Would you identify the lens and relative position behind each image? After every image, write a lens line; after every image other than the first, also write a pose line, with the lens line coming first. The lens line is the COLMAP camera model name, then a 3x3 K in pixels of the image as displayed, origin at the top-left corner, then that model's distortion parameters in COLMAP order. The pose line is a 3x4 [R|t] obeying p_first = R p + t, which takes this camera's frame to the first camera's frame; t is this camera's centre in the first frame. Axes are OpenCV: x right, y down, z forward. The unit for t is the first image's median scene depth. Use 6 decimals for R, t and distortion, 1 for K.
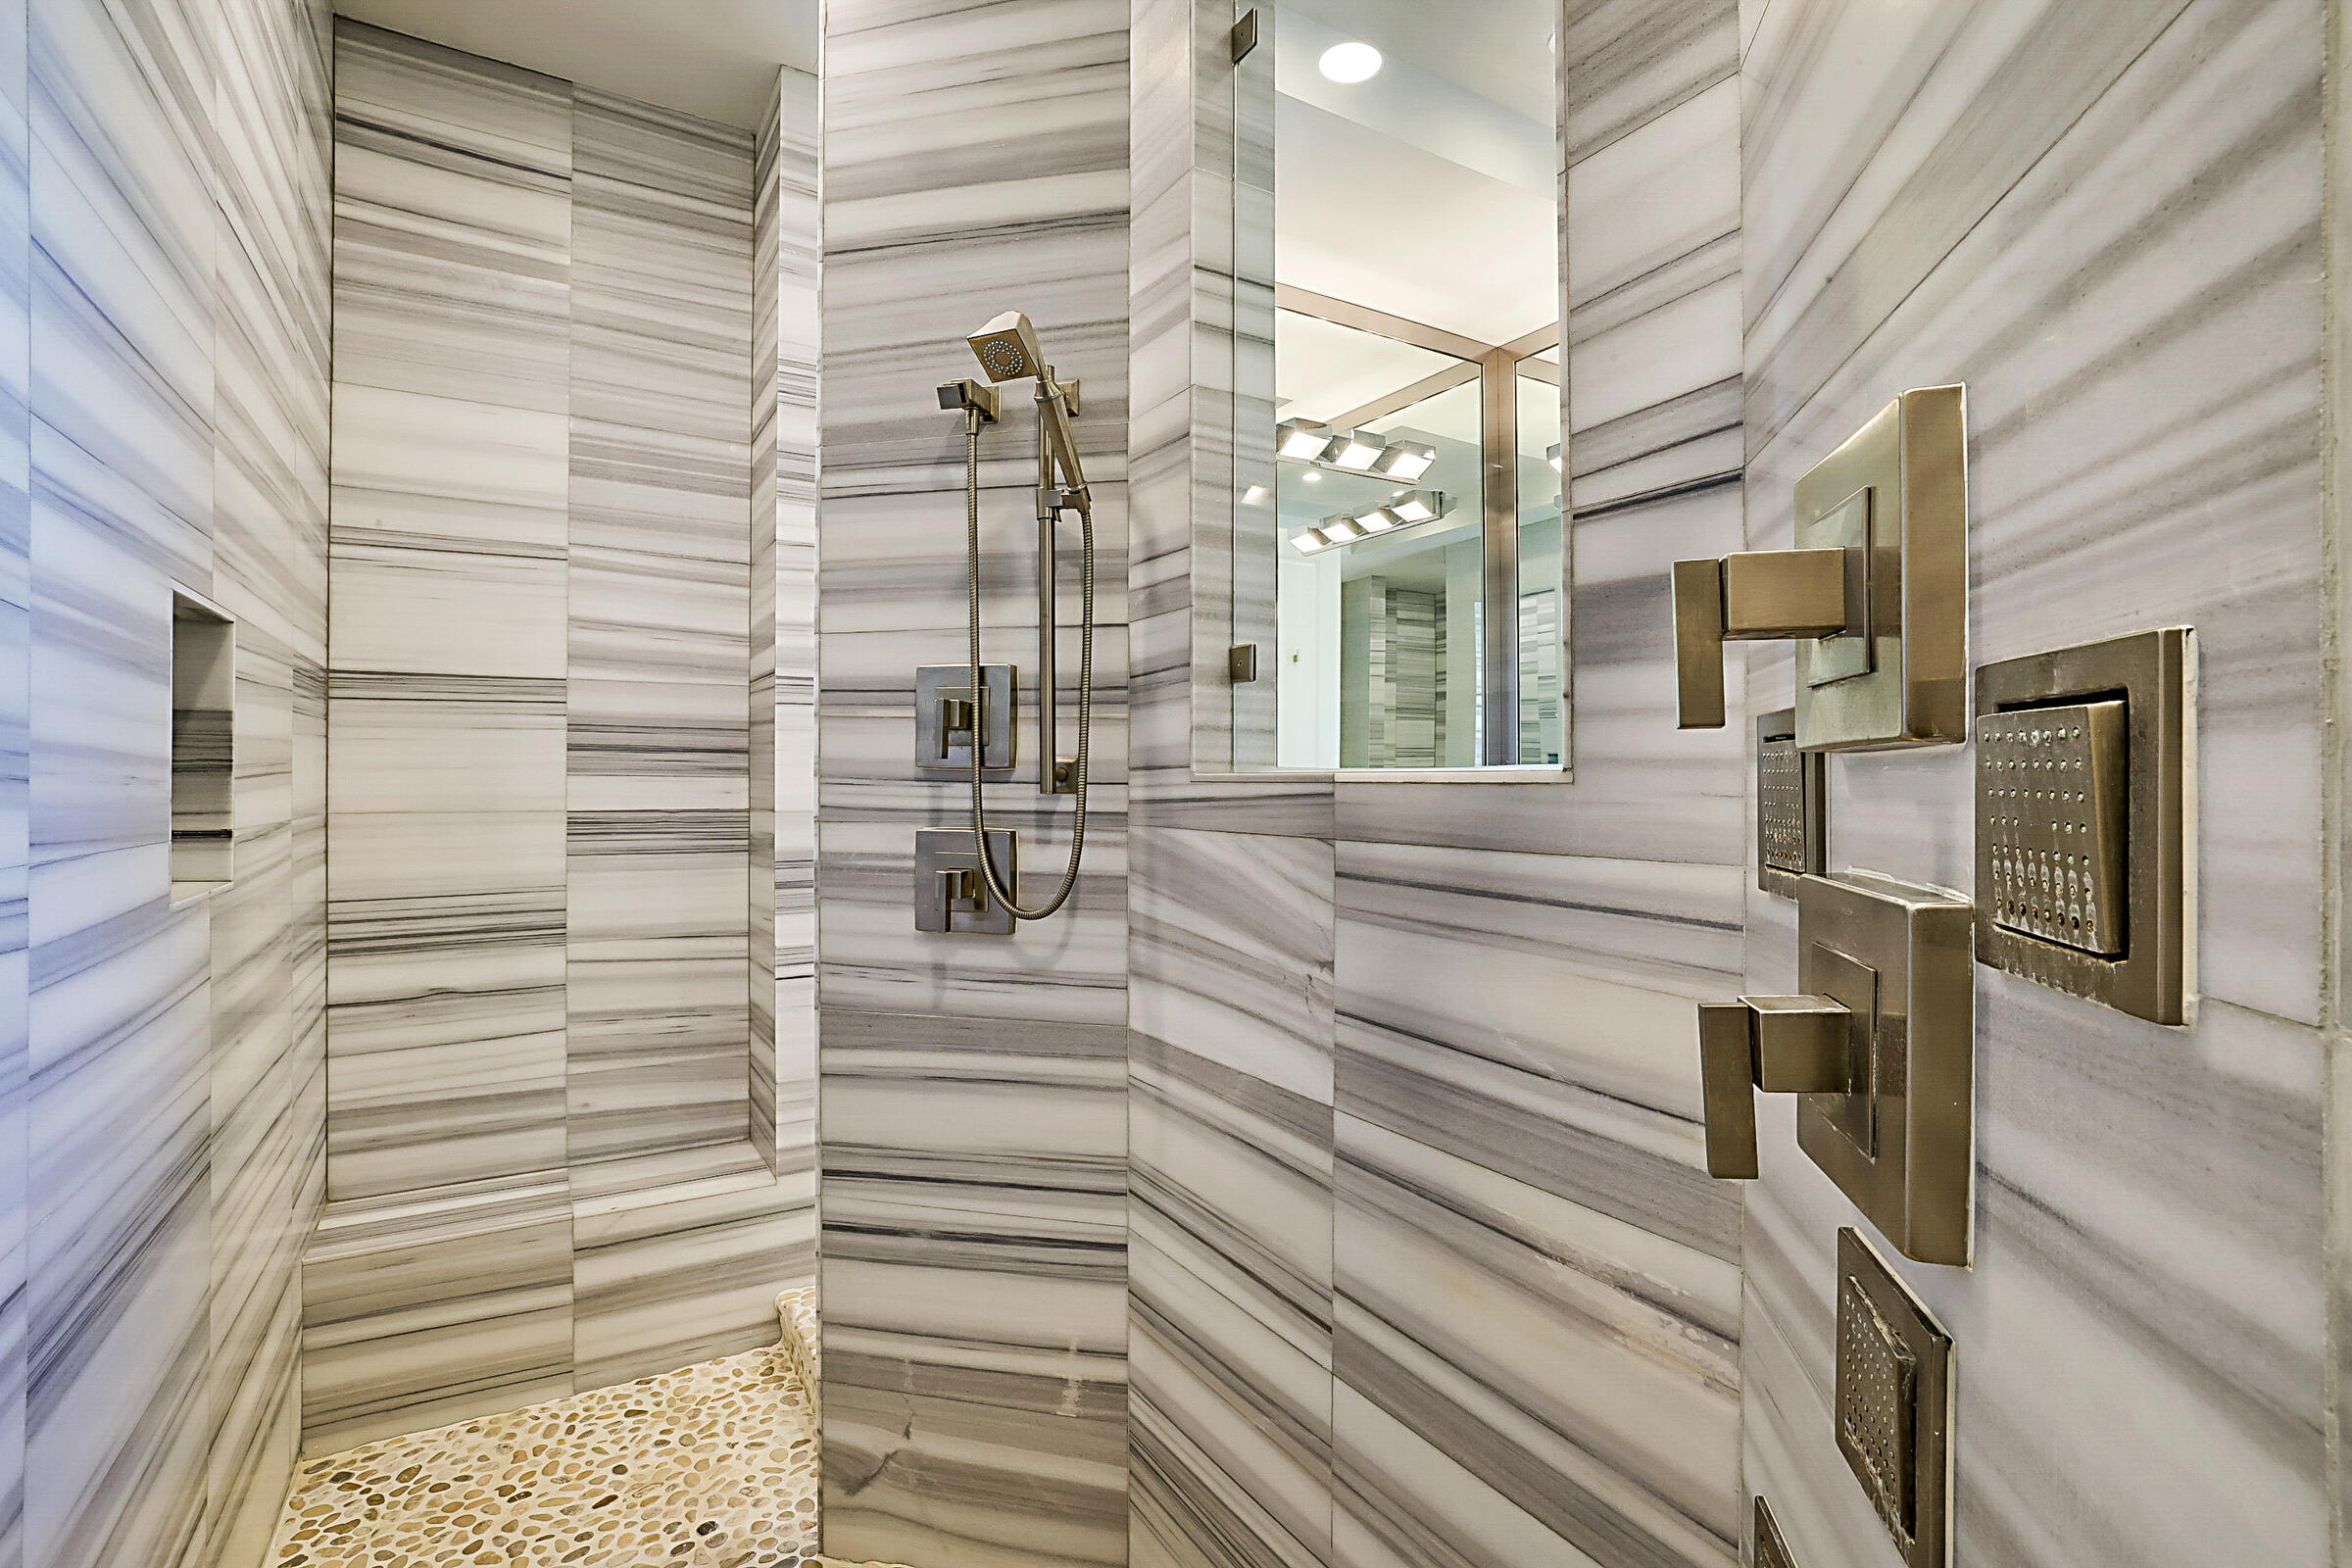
lens RADIAL K [[1098.7, 0, 1185.5], [0, 1098.7, 777.1], [0, 0, 1]] dist [-0.015897, 0.005791]
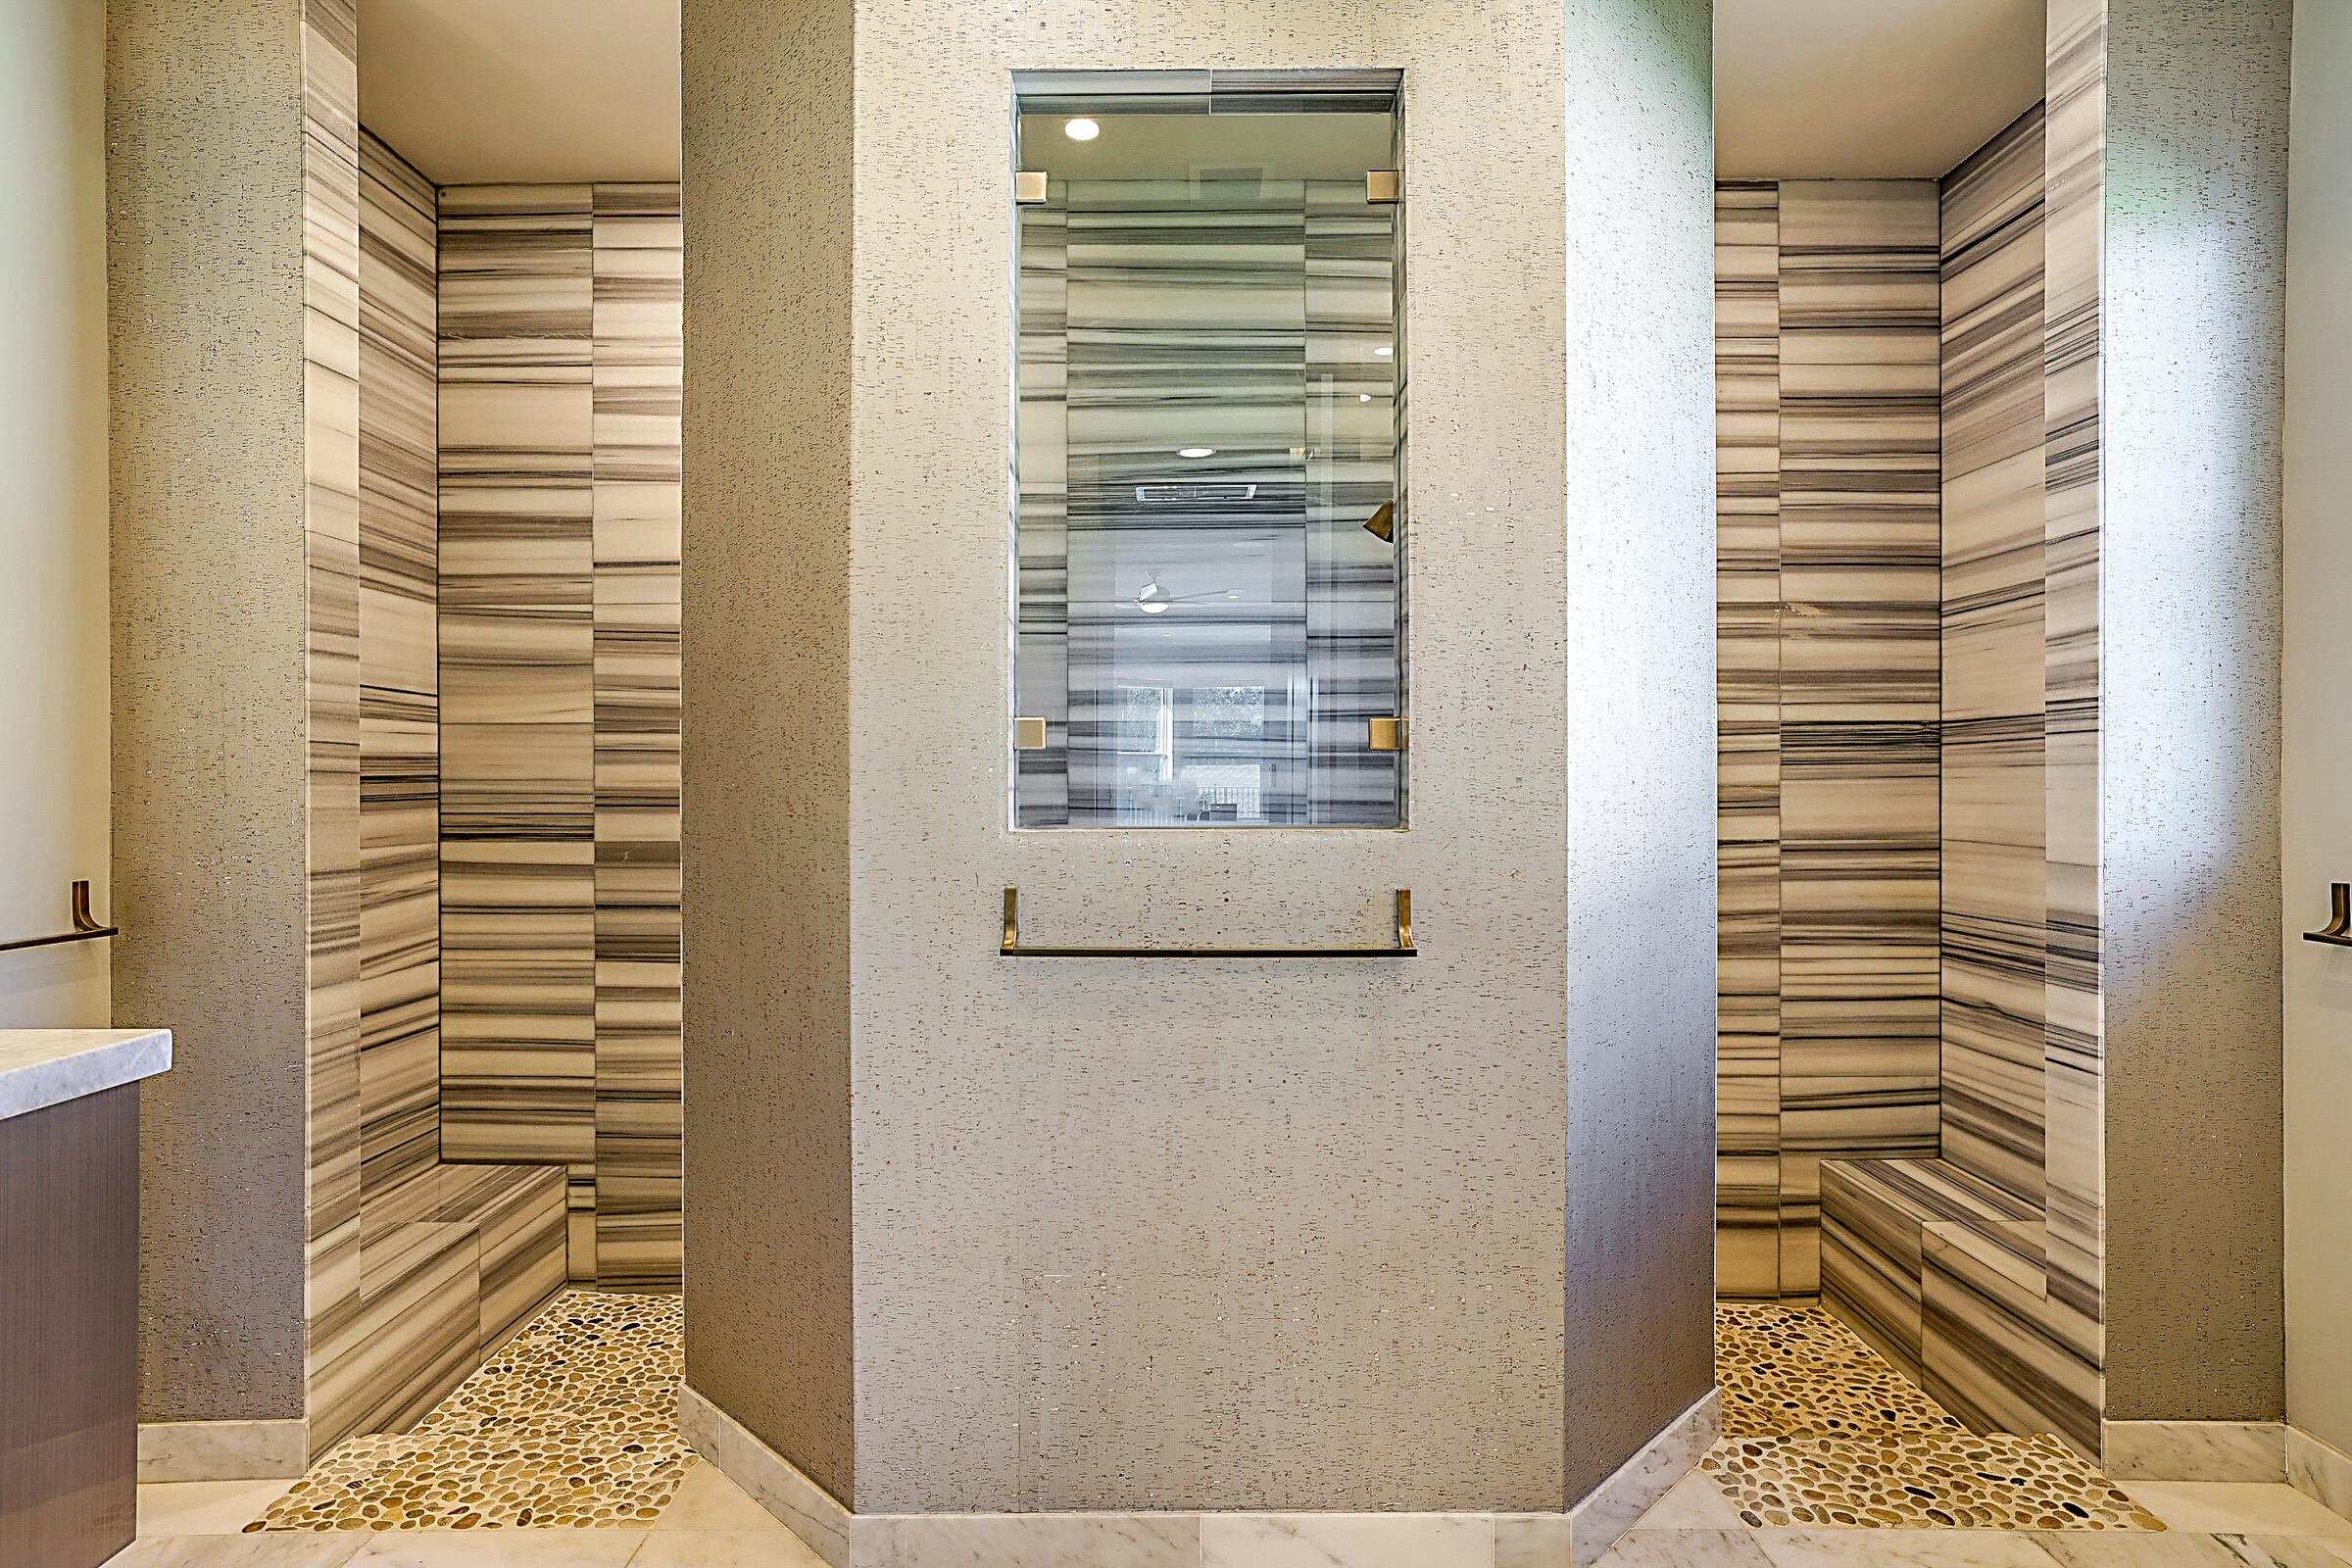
lens RADIAL K [[1306.0, 0, 1144.8], [0, 1306.0, 774.4], [0, 0, 1]] dist [-0.015205, 0.018238]
pose [[-0.544408, -0.000414, -0.838820, 0.956646], [0.005367, 0.999978, -0.003977, -0.039954], [0.838803, -0.006667, -0.544394, 1.089102]]
